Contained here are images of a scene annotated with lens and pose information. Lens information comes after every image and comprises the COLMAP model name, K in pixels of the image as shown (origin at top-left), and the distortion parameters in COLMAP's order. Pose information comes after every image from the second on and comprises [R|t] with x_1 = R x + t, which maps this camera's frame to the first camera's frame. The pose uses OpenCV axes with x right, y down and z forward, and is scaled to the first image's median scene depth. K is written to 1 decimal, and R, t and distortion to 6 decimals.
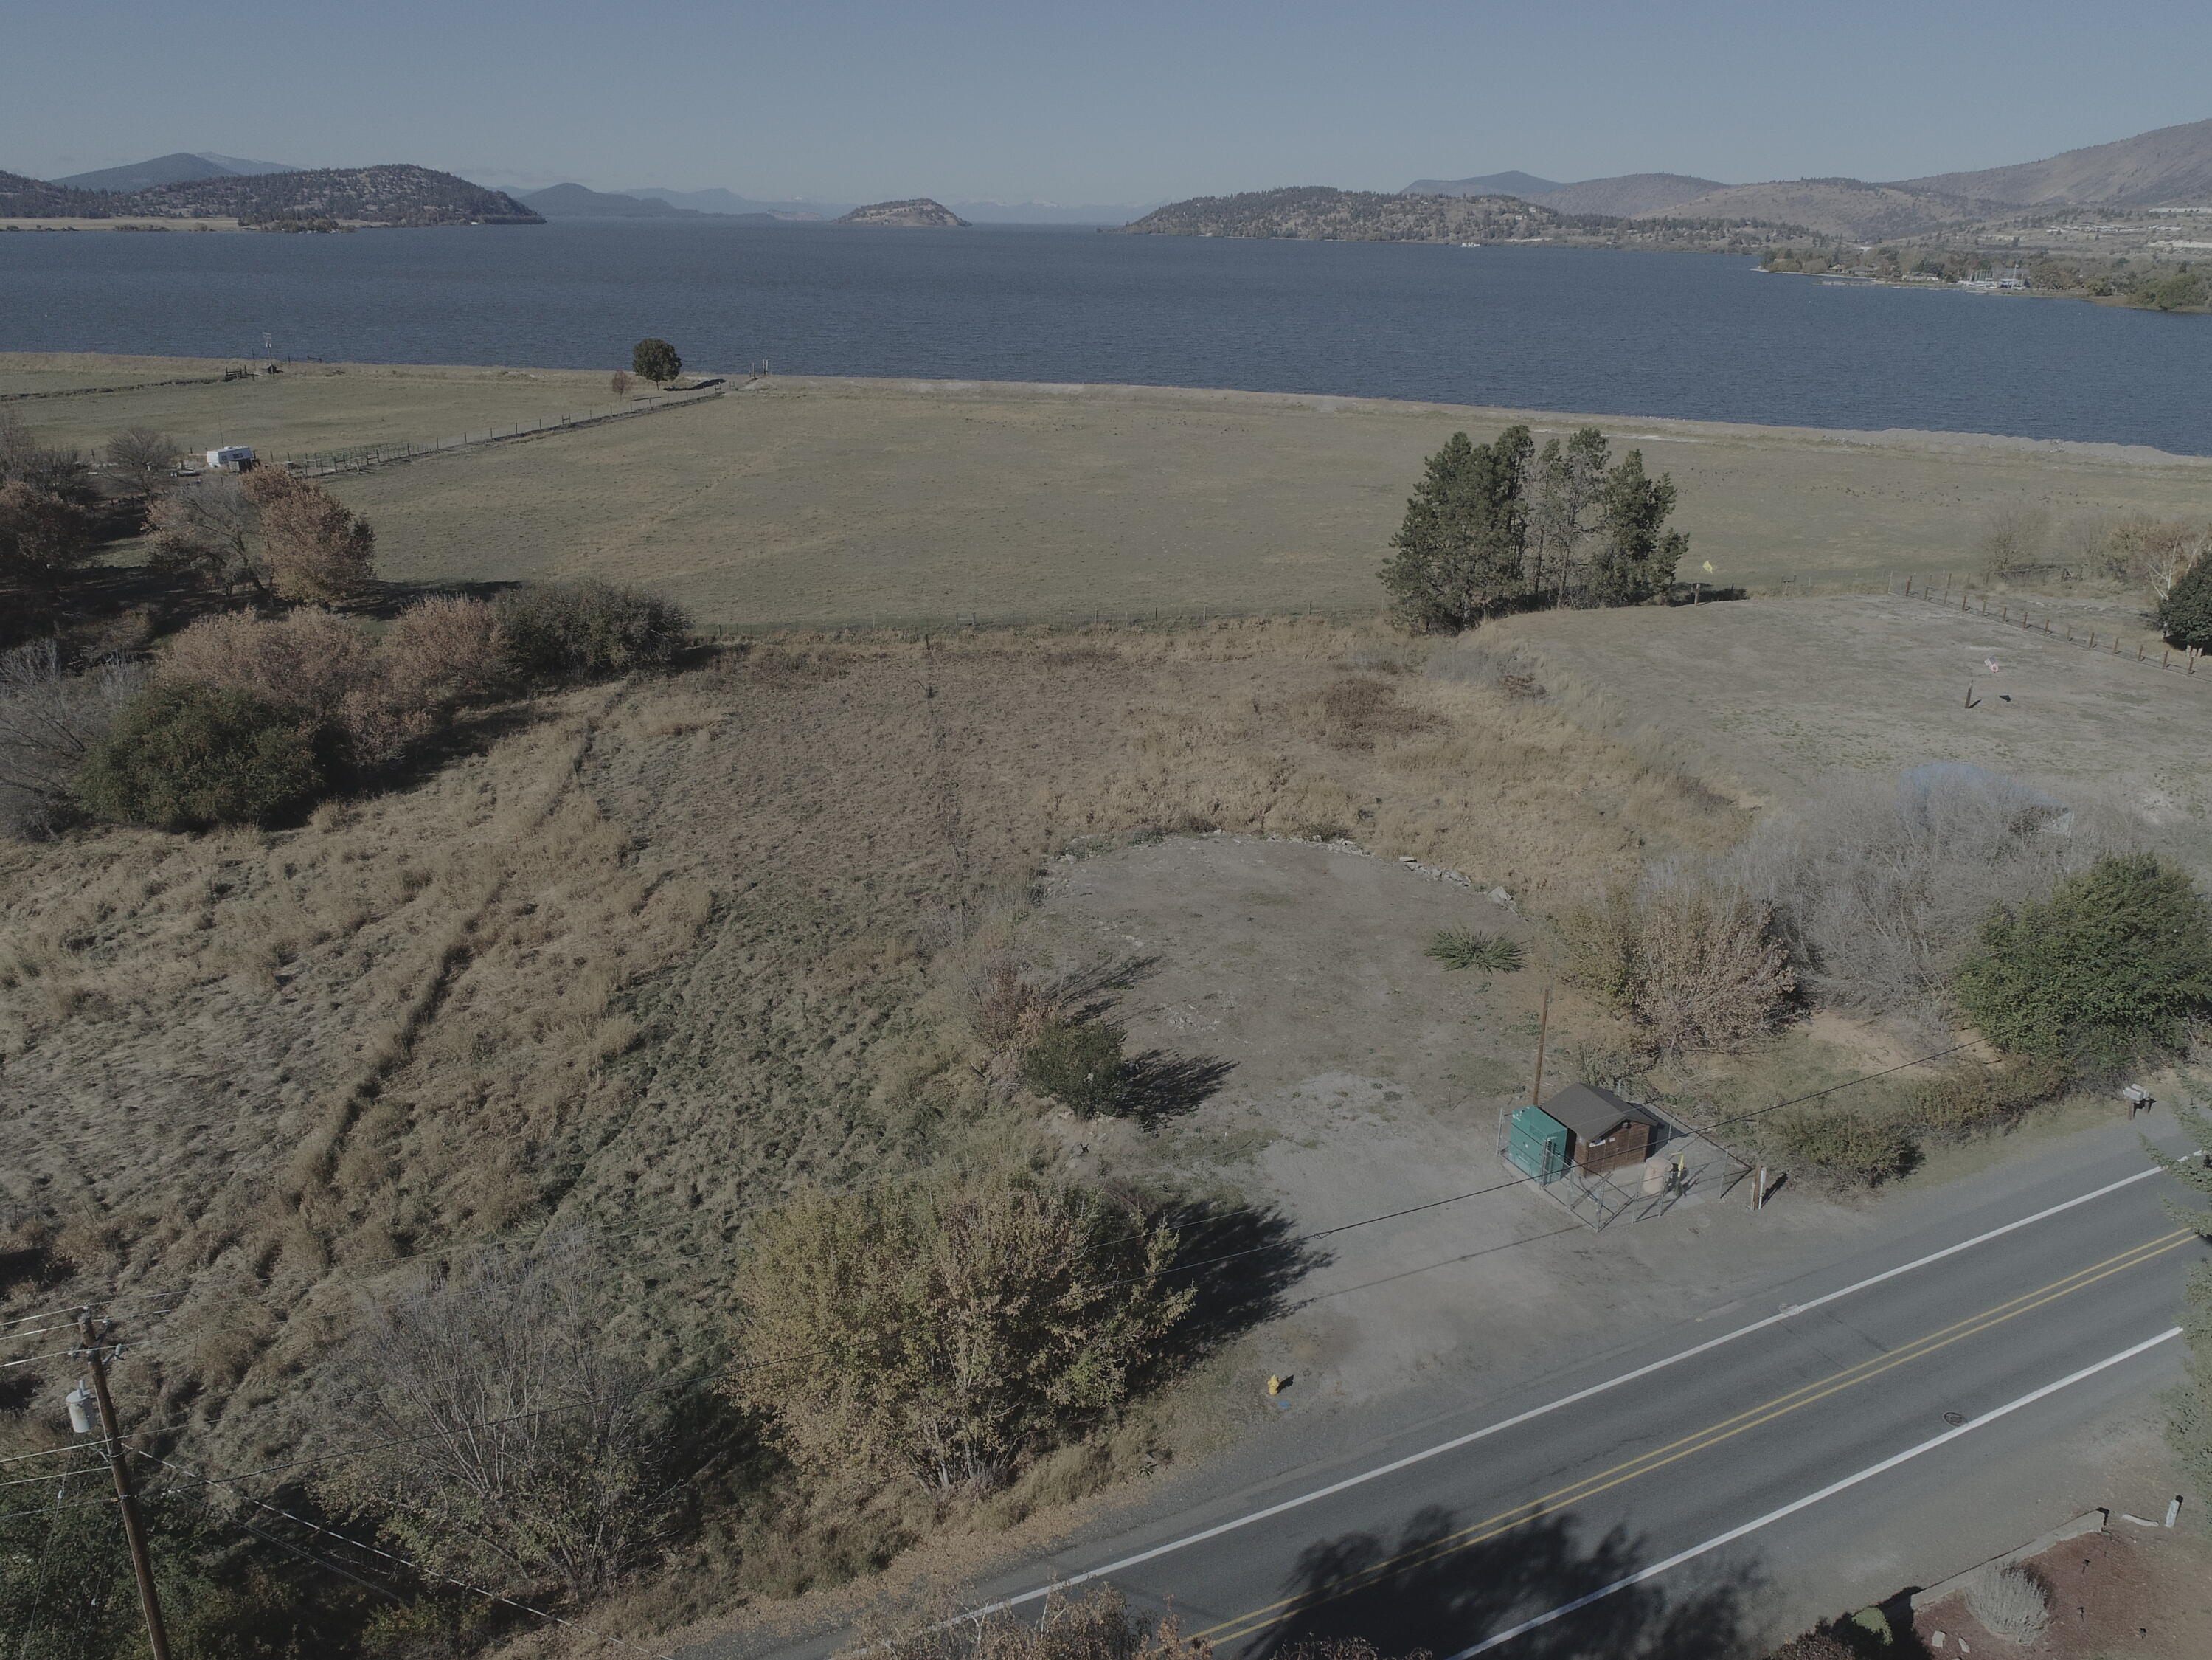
lens RADIAL K [[1662.9, 0, 1107.3], [0, 1662.9, 831.2], [0, 0, 1]] dist [-0.007563, 0.004105]
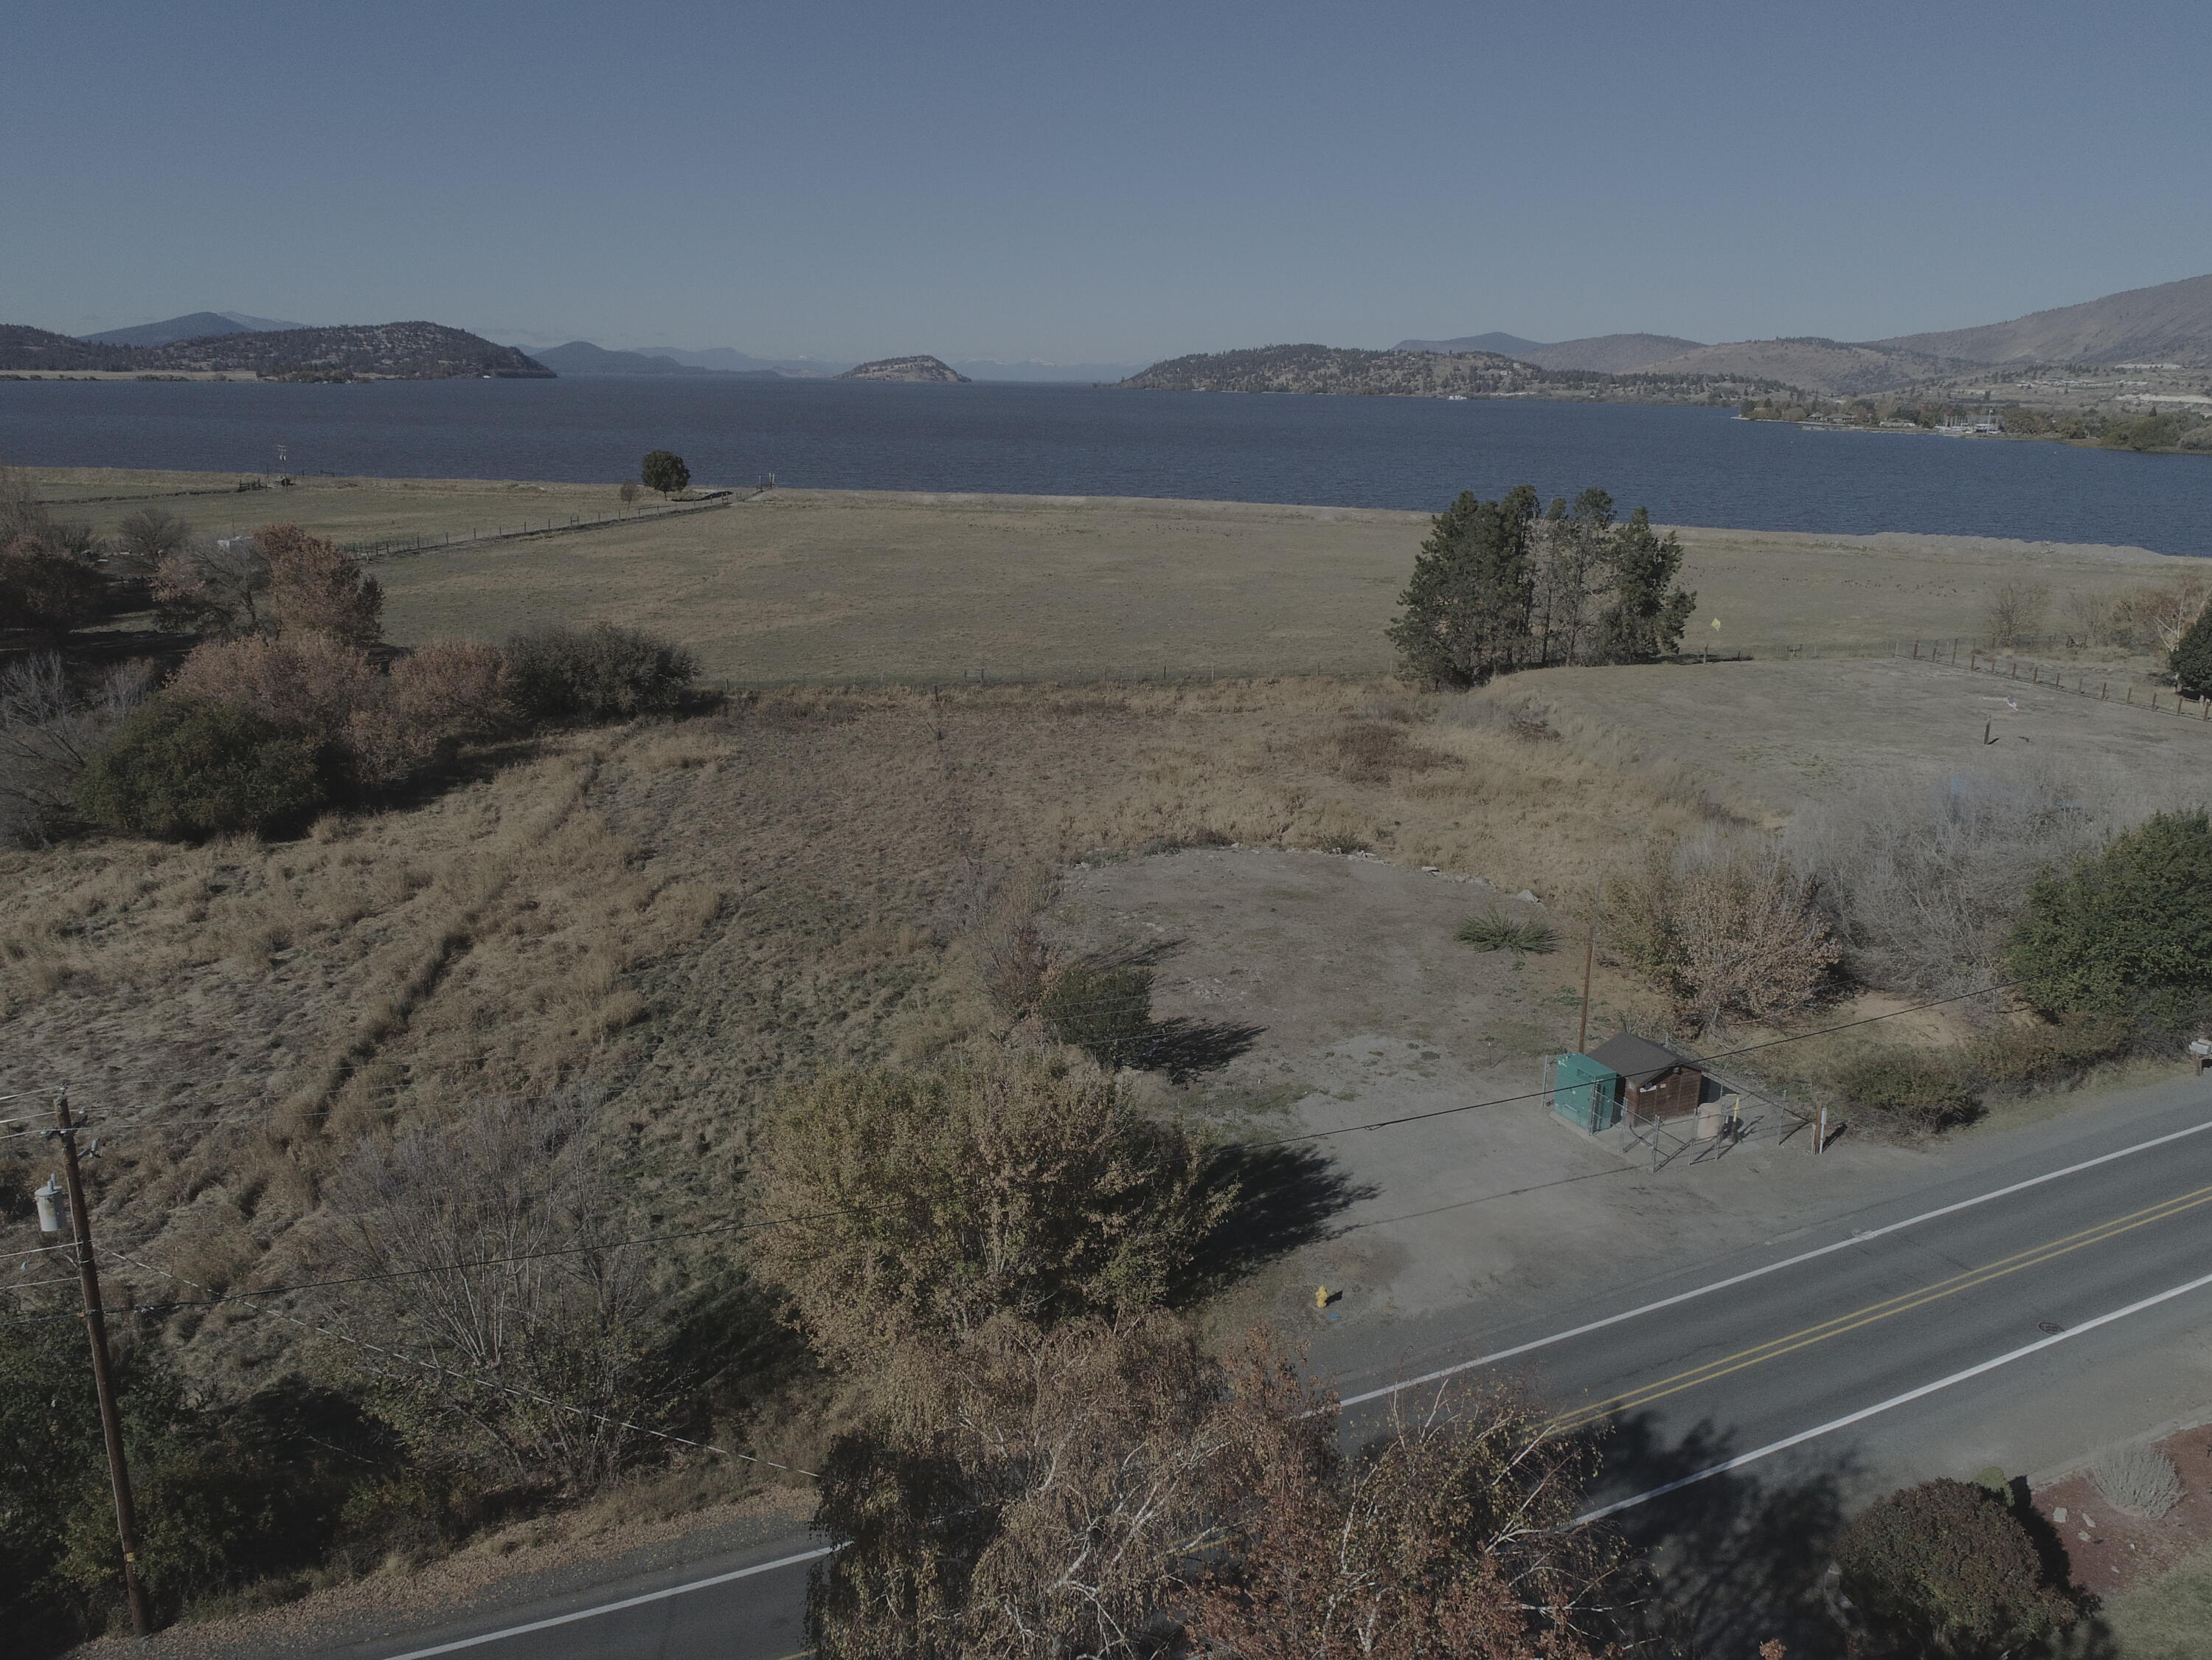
lens RADIAL K [[1662.9, 0, 1107.4], [0, 1662.9, 829.0], [0, 0, 1]] dist [-0.007563, 0.004105]
pose [[0.999994, 0.001324, 0.003063, -0.009111], [-0.001051, 0.996175, -0.087370, 0.057201], [-0.003167, 0.087366, 0.996171, 0.016137]]
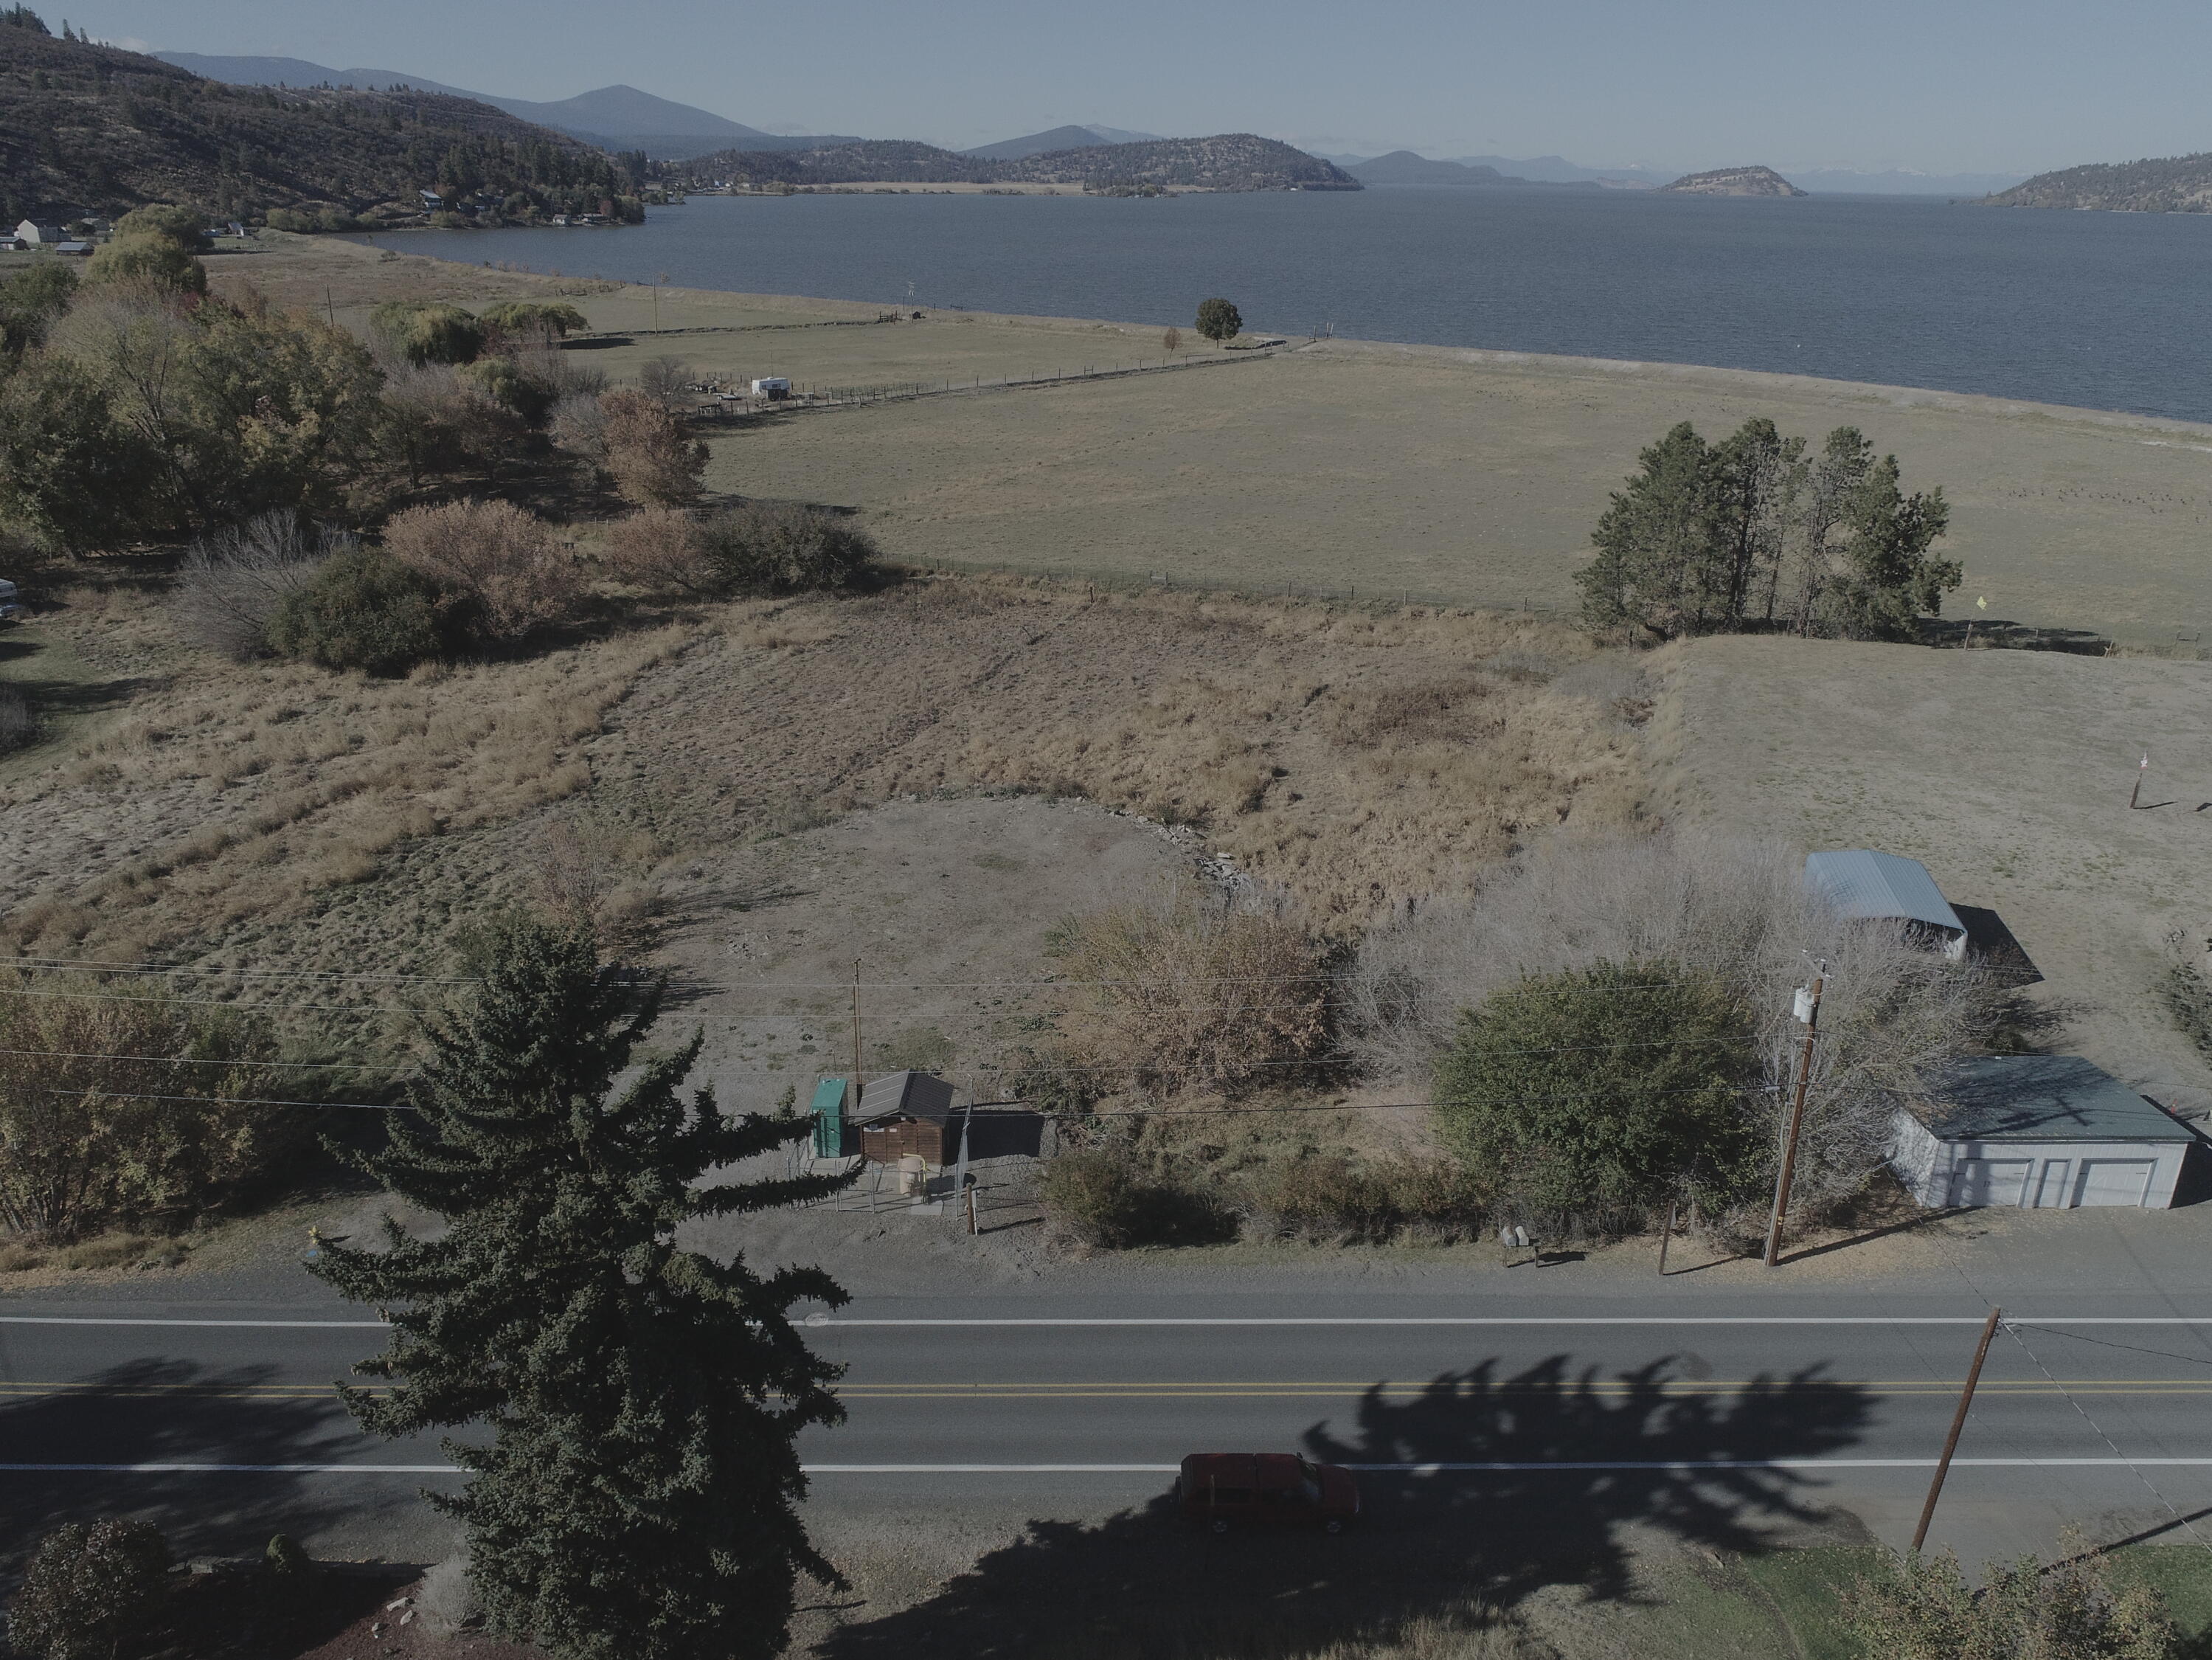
lens RADIAL K [[1662.9, 0, 1109.8], [0, 1662.9, 834.6], [0, 0, 1]] dist [-0.007563, 0.004105]
pose [[0.897619, 0.162989, -0.409531, 0.366492], [-0.155284, 0.986487, 0.052258, -0.024760], [0.412514, 0.016686, 0.910798, 0.080932]]
